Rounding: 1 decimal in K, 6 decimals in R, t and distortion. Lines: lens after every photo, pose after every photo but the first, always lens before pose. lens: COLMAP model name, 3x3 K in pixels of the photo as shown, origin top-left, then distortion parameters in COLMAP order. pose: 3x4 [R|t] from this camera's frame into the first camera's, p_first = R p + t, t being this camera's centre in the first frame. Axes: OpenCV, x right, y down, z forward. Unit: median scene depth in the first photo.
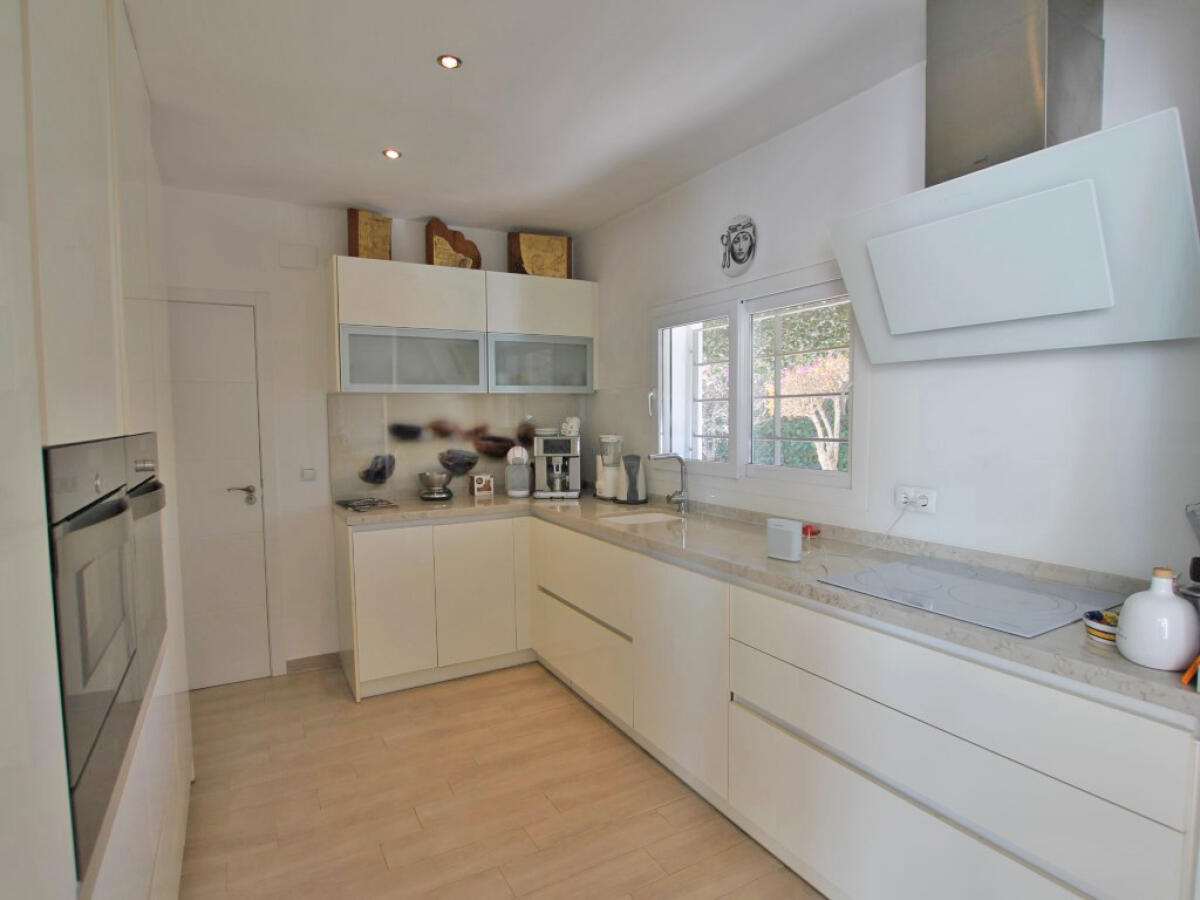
lens RADIAL K [[636.3, 0, 595.1], [0, 636.3, 462.2], [0, 0, 1]] dist [-0.030164, 0.002024]
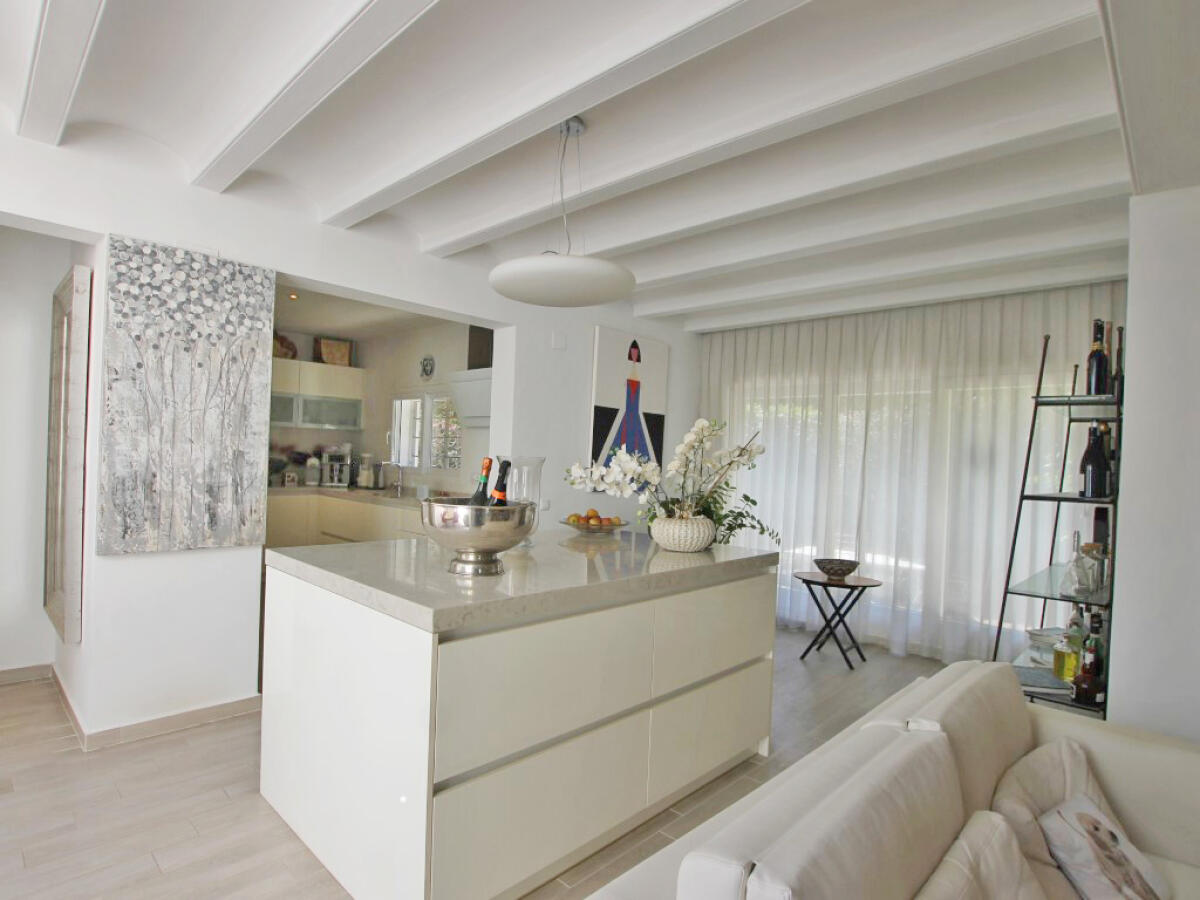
lens RADIAL K [[636.3, 0, 595.1], [0, 636.3, 462.2], [0, 0, 1]] dist [-0.030164, 0.002024]
pose [[0.954467, 0.045406, 0.294839, 0.114290], [-0.026529, 0.997352, -0.067715, 0.089963], [-0.297133, 0.056810, 0.953145, -0.957247]]
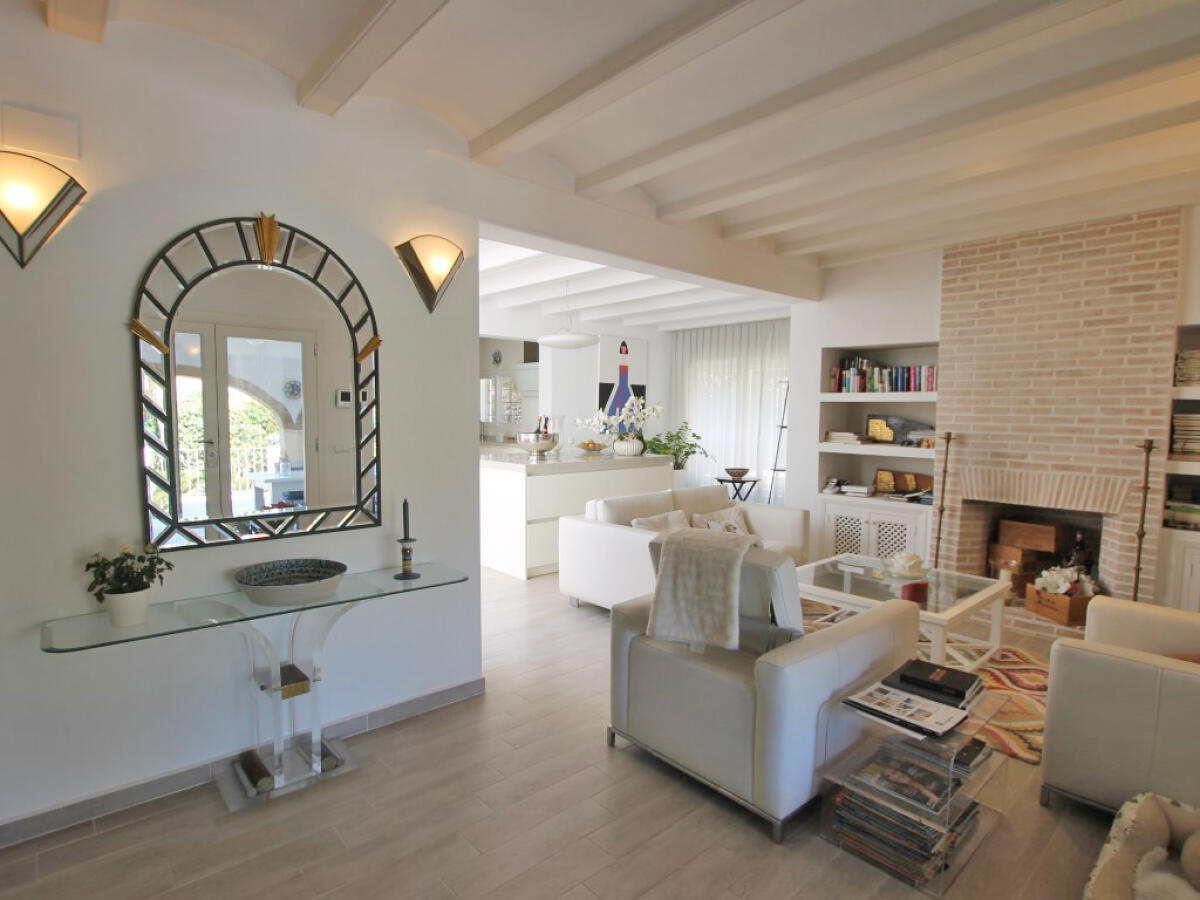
lens RADIAL K [[636.3, 0, 595.1], [0, 636.3, 462.2], [0, 0, 1]] dist [-0.030164, 0.002024]
pose [[0.974172, -0.001412, 0.225801, -0.024632], [-0.000203, 0.999975, 0.007133, 0.148069], [-0.225805, -0.006994, 0.974147, -1.894312]]
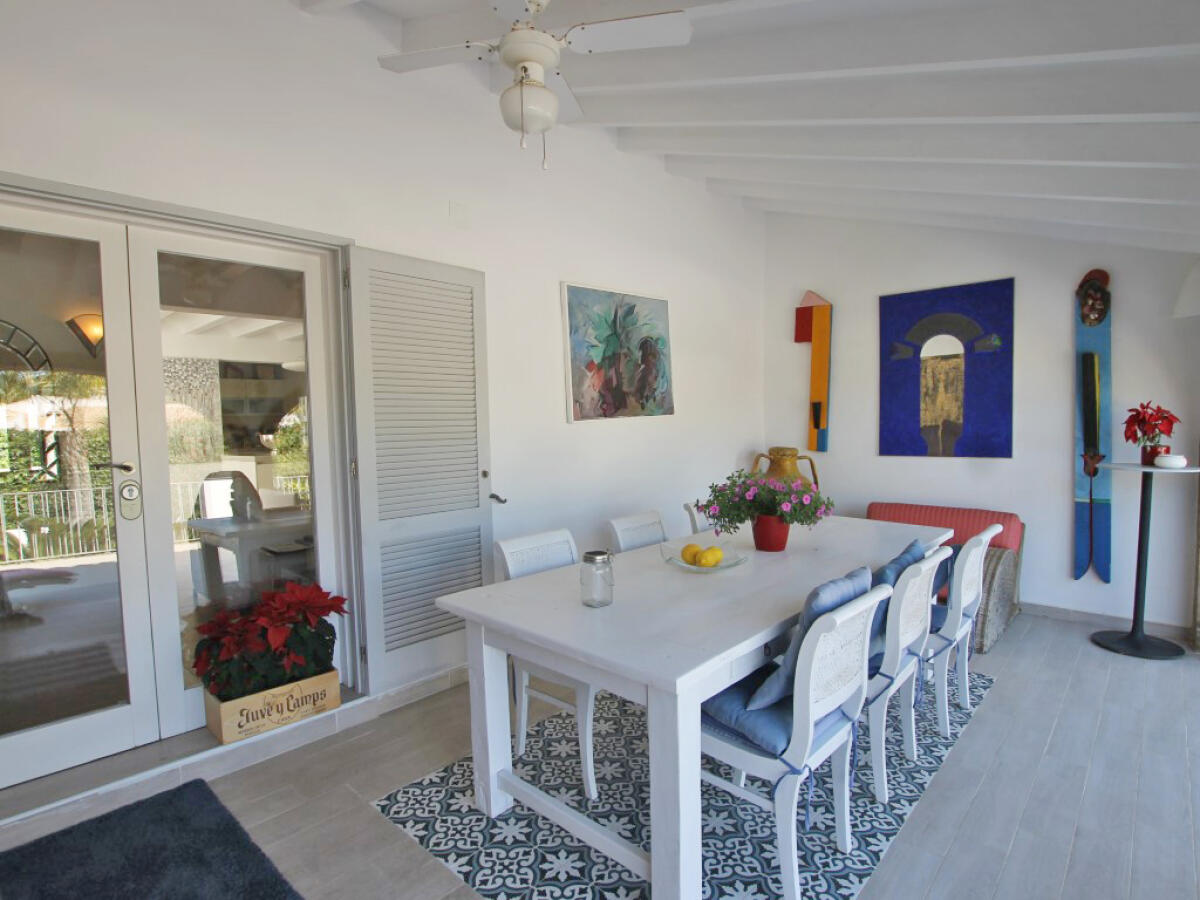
lens RADIAL K [[636.3, 0, 595.1], [0, 636.3, 462.2], [0, 0, 1]] dist [-0.030164, 0.002024]
pose [[0.951937, -0.035509, 0.304230, 0.544801], [0.041612, 0.999041, -0.013597, 0.251075], [-0.303456, 0.025603, 0.952502, -2.652186]]
